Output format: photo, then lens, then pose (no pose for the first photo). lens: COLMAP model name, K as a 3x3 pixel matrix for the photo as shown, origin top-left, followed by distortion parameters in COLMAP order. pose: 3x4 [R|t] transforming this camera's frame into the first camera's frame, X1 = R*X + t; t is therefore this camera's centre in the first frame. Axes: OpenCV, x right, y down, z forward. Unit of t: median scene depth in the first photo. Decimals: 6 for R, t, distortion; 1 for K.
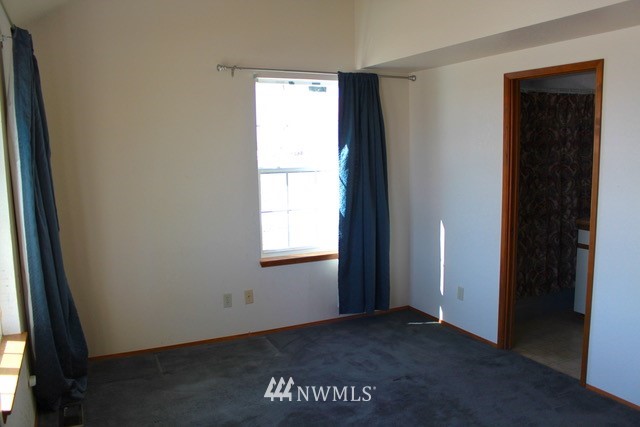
lens RADIAL K [[530.0, 0, 319.0], [0, 530.0, 215.6], [0, 0, 1]] dist [-0.155907, 0.128906]
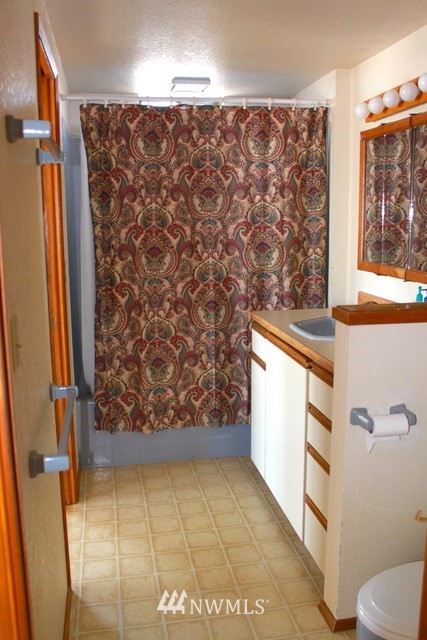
lens RADIAL K [[600.1, 0, 214.3], [0, 600.1, 318.0], [0, 0, 1]] dist [-0.111804, 0.000000]
pose [[0.964311, 0.058237, -0.258289, 0.617471], [-0.047378, 0.997719, 0.048075, -0.016568], [0.260500, -0.034122, 0.964871, 0.288297]]
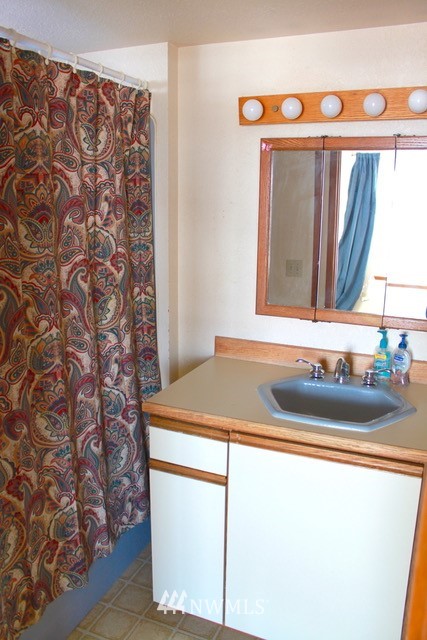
lens RADIAL K [[530.0, 0, 214.5], [0, 530.0, 320.3], [0, 0, 1]] dist [-0.155907, 0.128906]
pose [[0.756724, -0.115372, 0.643474, 0.279895], [0.062039, 0.992535, 0.105000, -0.088977], [-0.650785, -0.039535, 0.758232, 0.634234]]
